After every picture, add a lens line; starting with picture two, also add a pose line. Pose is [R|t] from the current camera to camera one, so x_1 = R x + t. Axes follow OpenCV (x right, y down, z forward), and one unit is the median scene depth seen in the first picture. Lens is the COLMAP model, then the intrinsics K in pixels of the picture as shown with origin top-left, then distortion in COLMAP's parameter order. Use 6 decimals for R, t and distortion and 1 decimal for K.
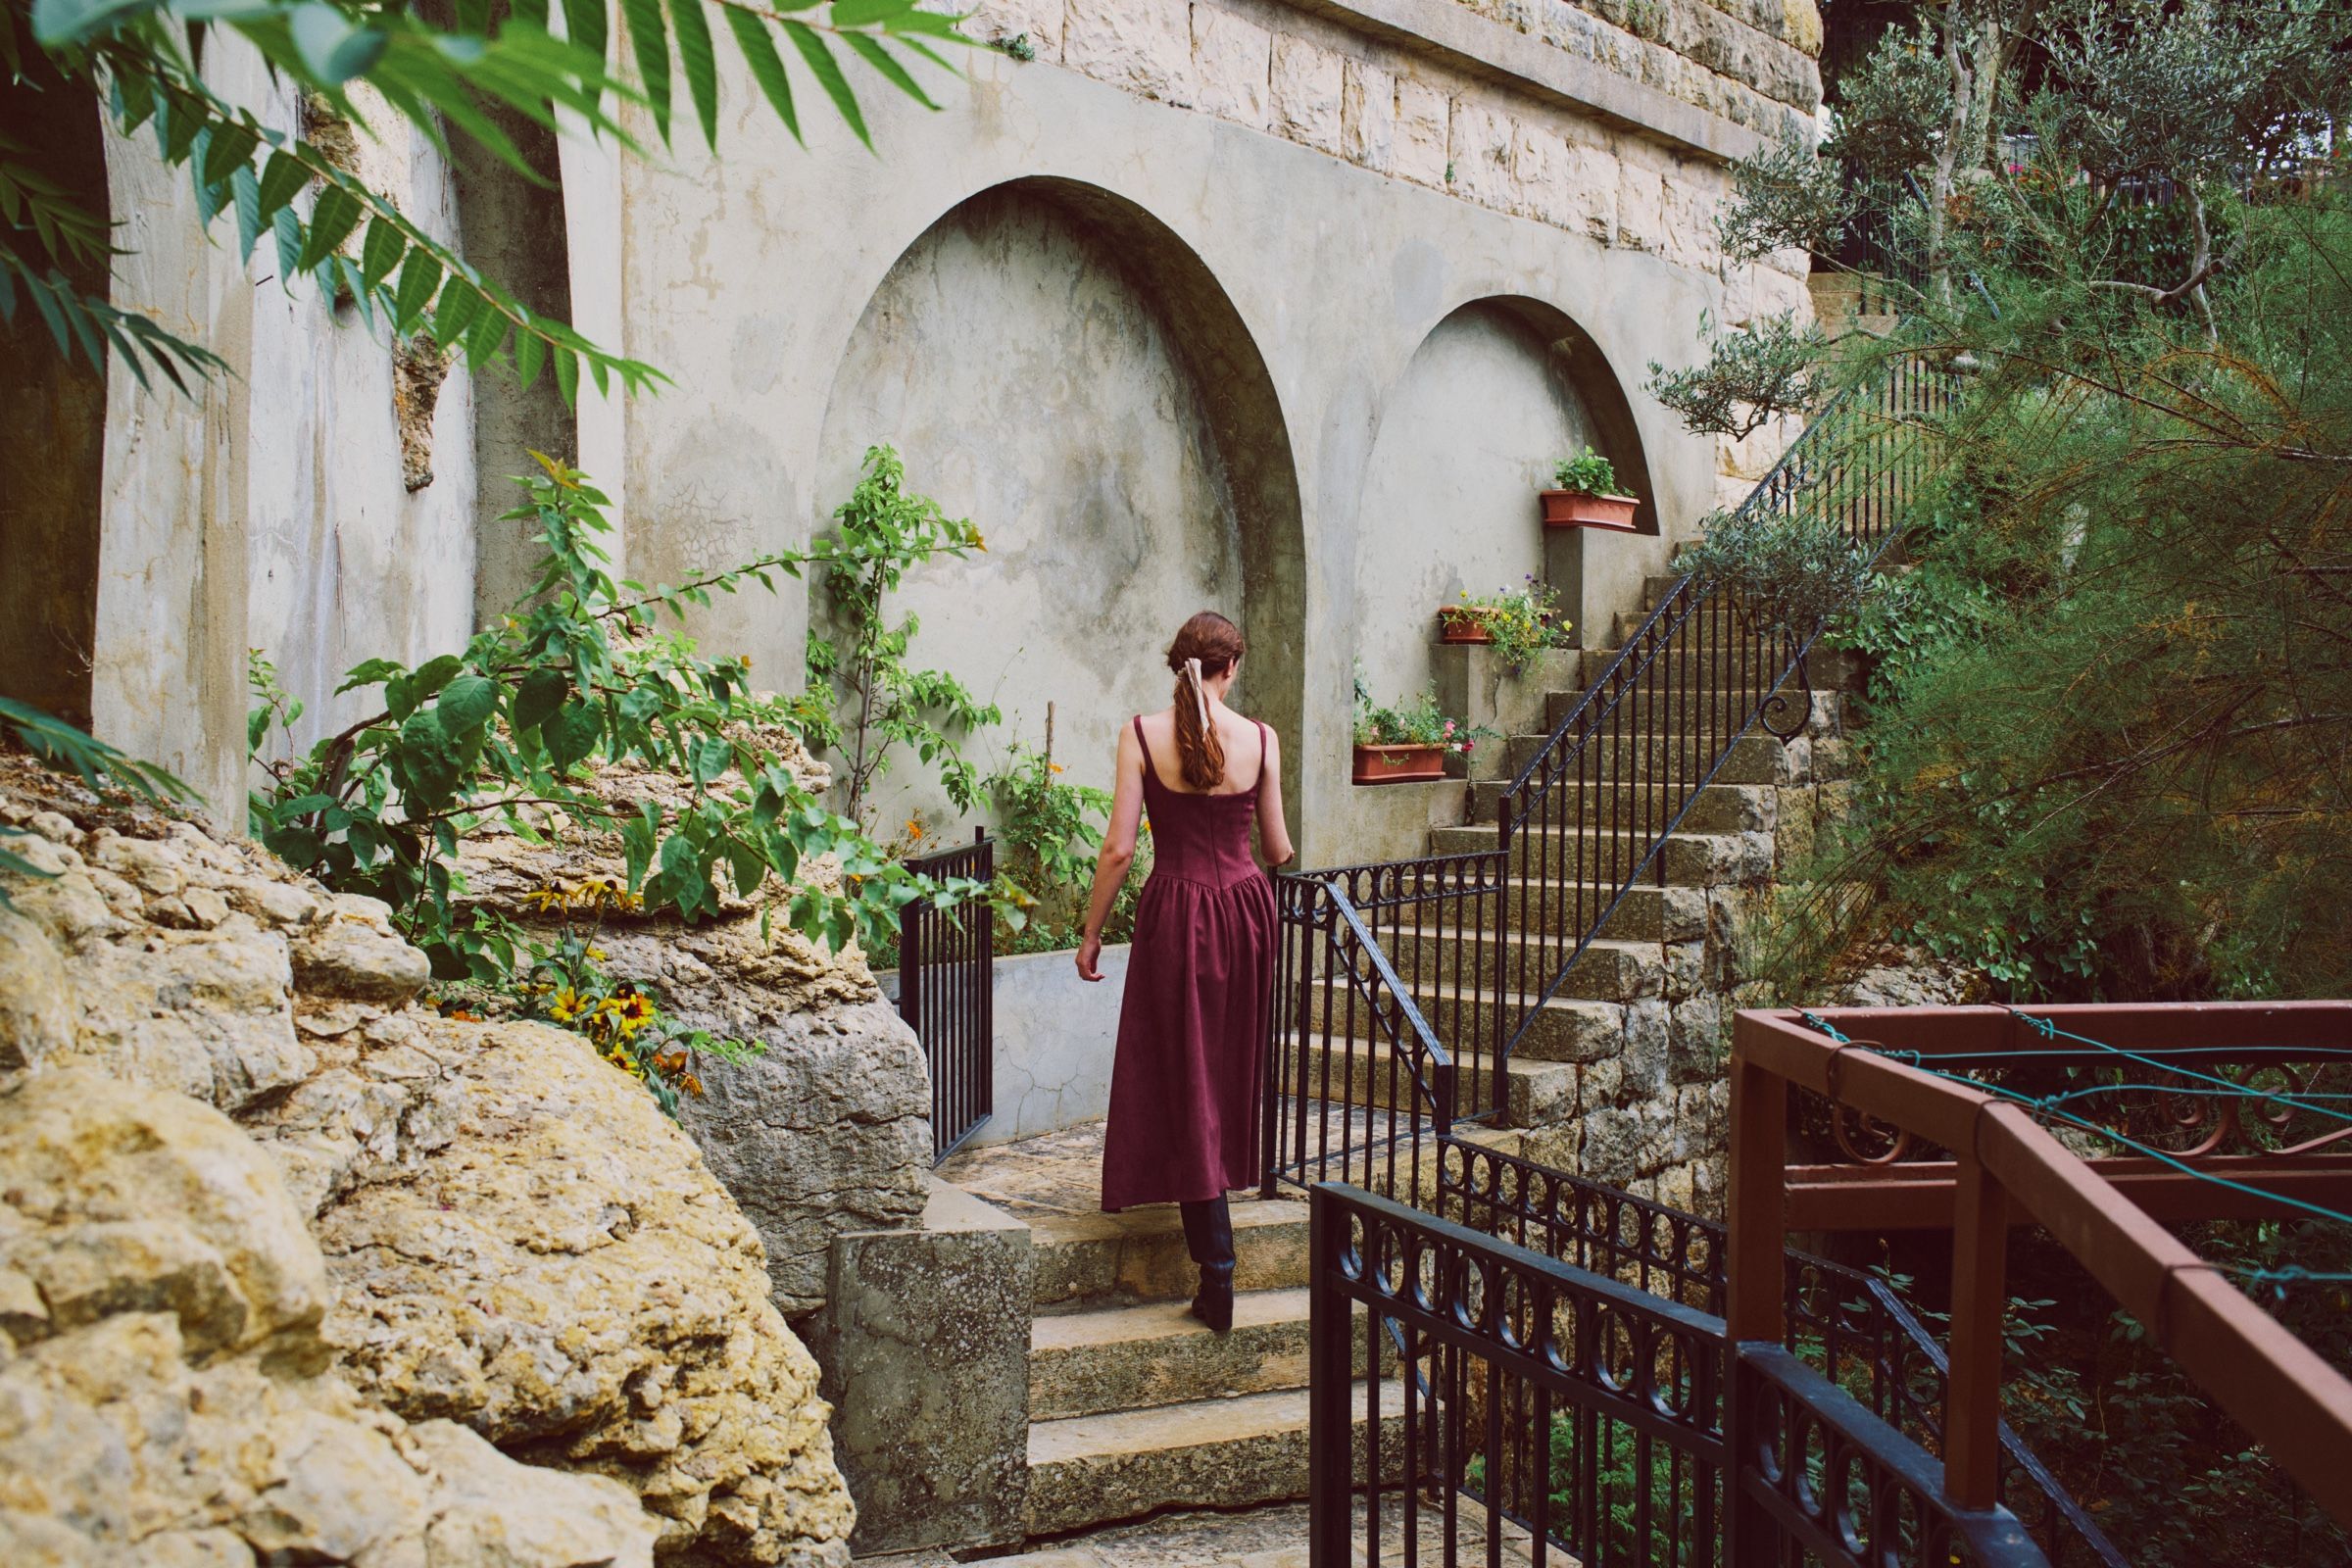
lens RADIAL K [[2337.8, 0, 1176.0], [0, 2337.8, 784.0], [0, 0, 1]] dist [-0.060621, 0.100947]
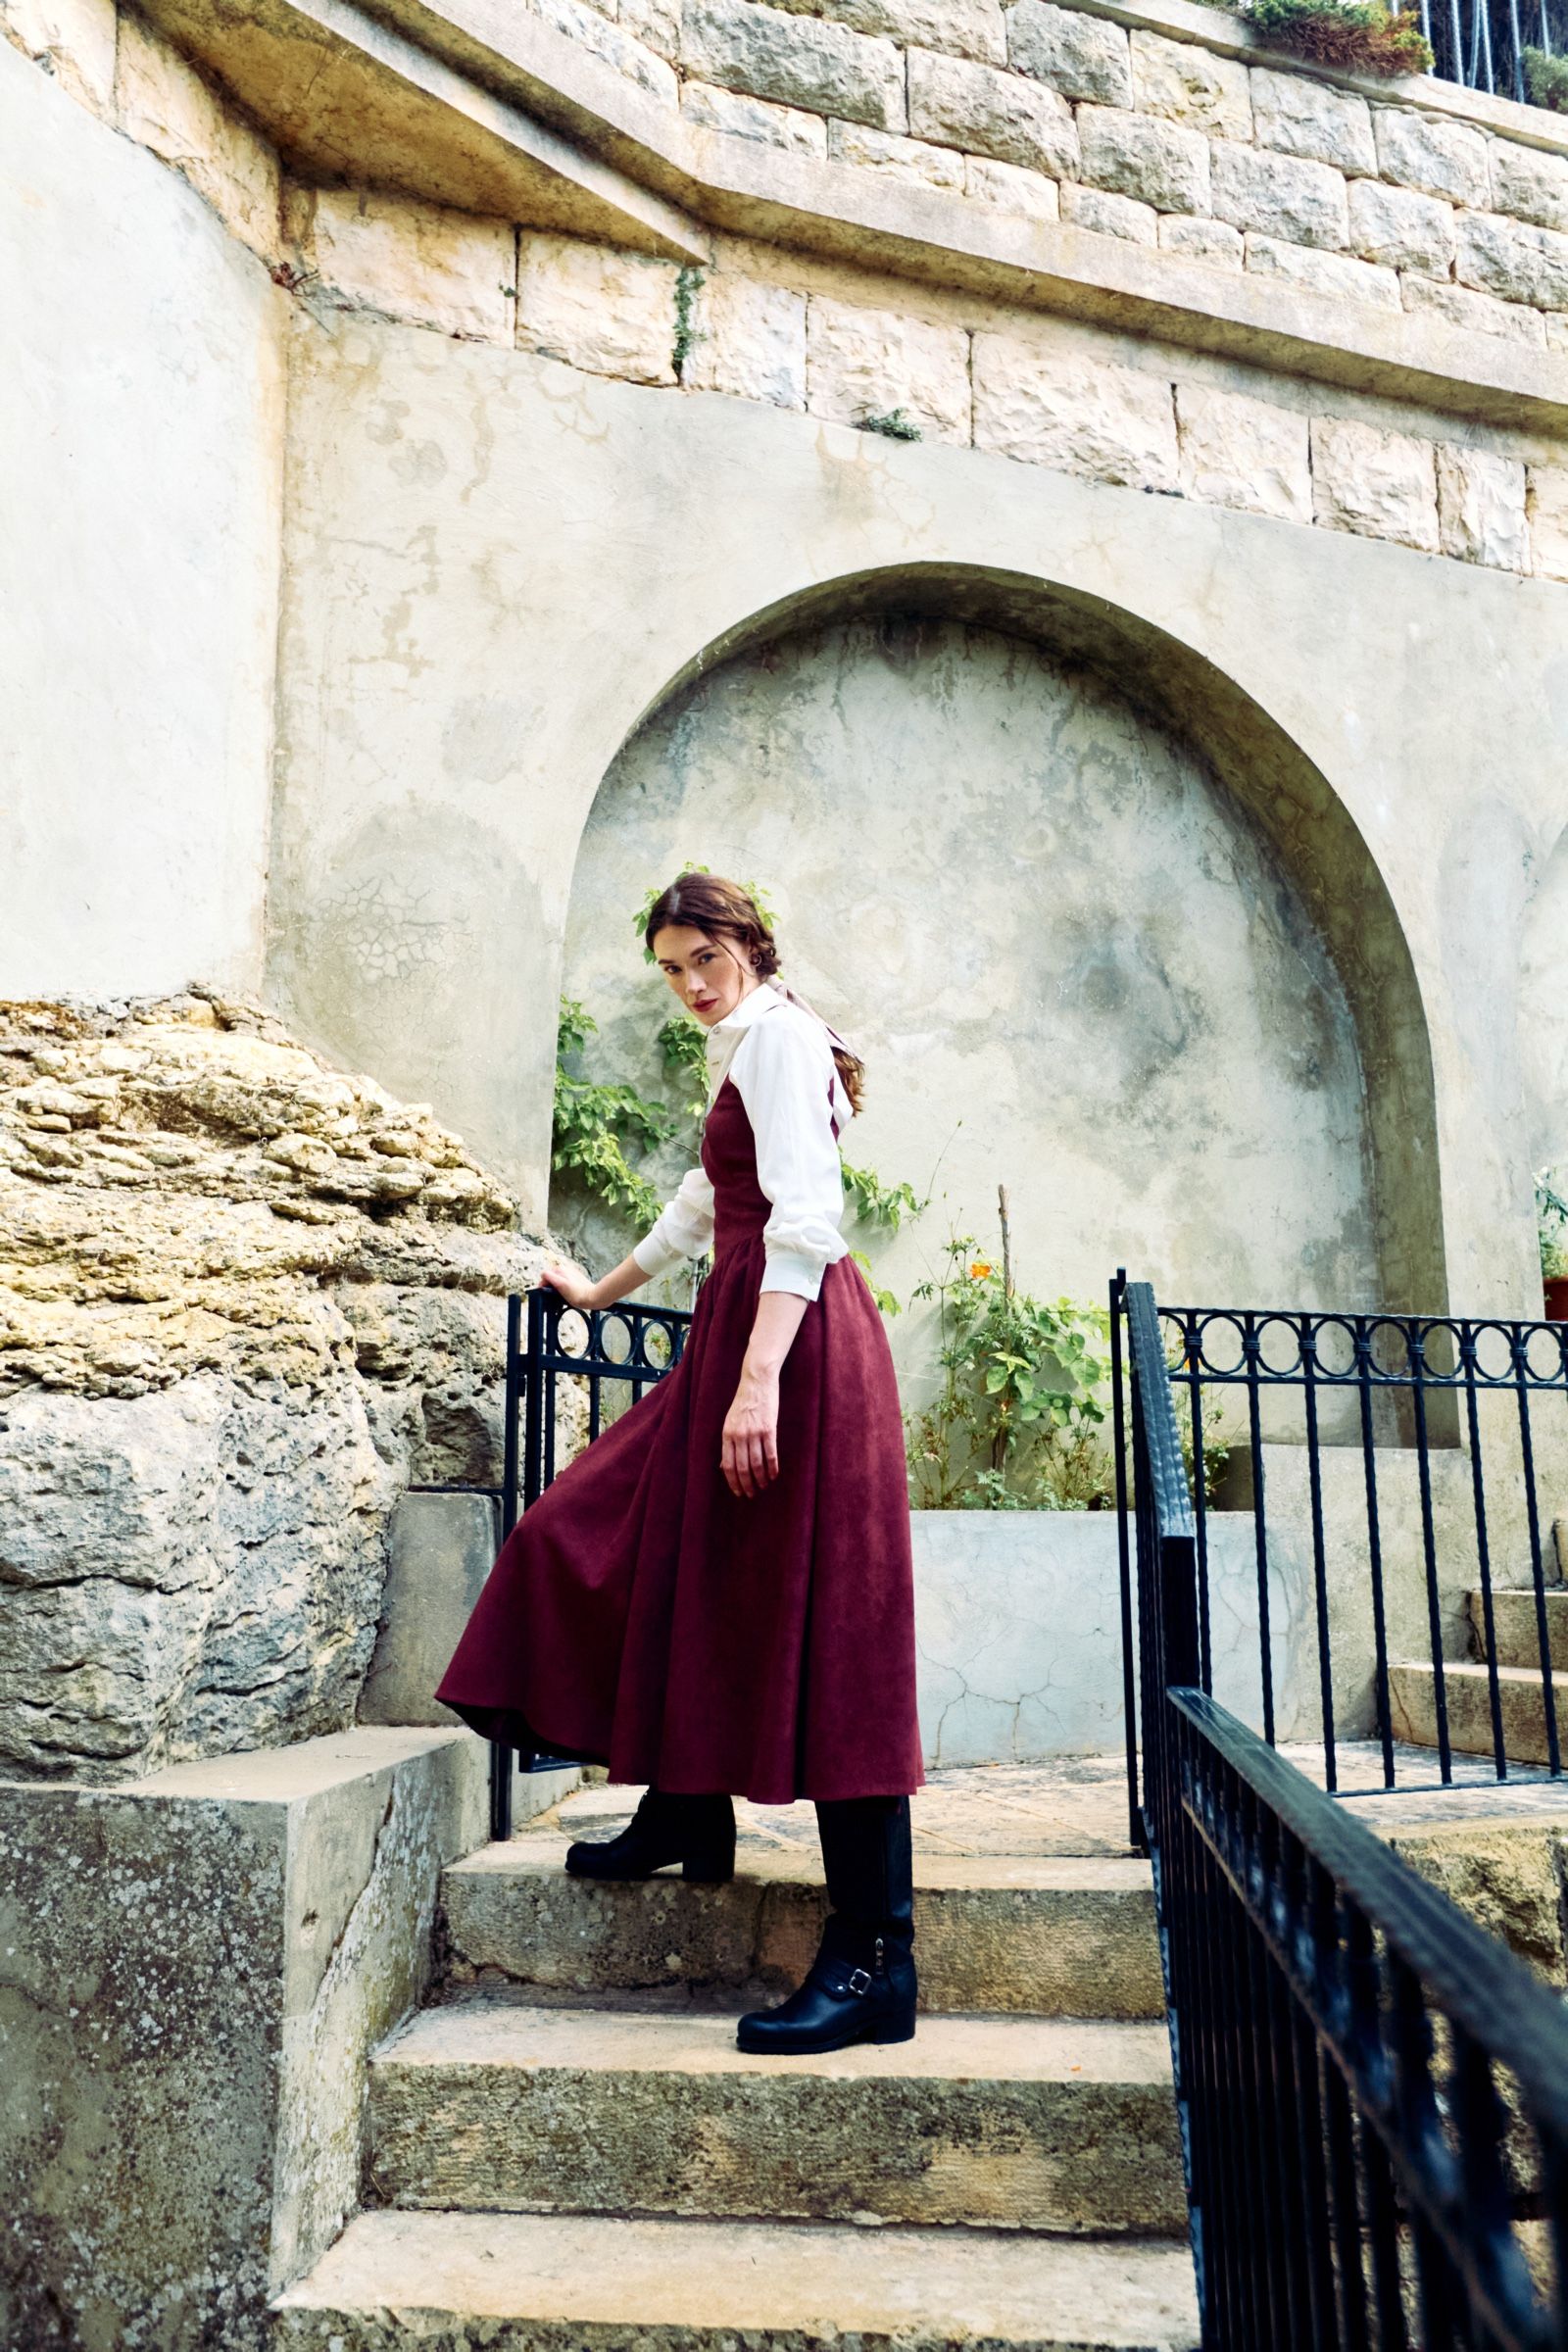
lens RADIAL K [[1736.1, 0, 784.0], [0, 1736.1, 1176.0], [0, 0, 1]] dist [-0.021594, 0.072599]
pose [[0.851743, -0.123638, -0.509164, 0.178304], [-0.002307, 0.970866, -0.239610, 0.099752], [0.523955, 0.205261, 0.826643, 0.478740]]
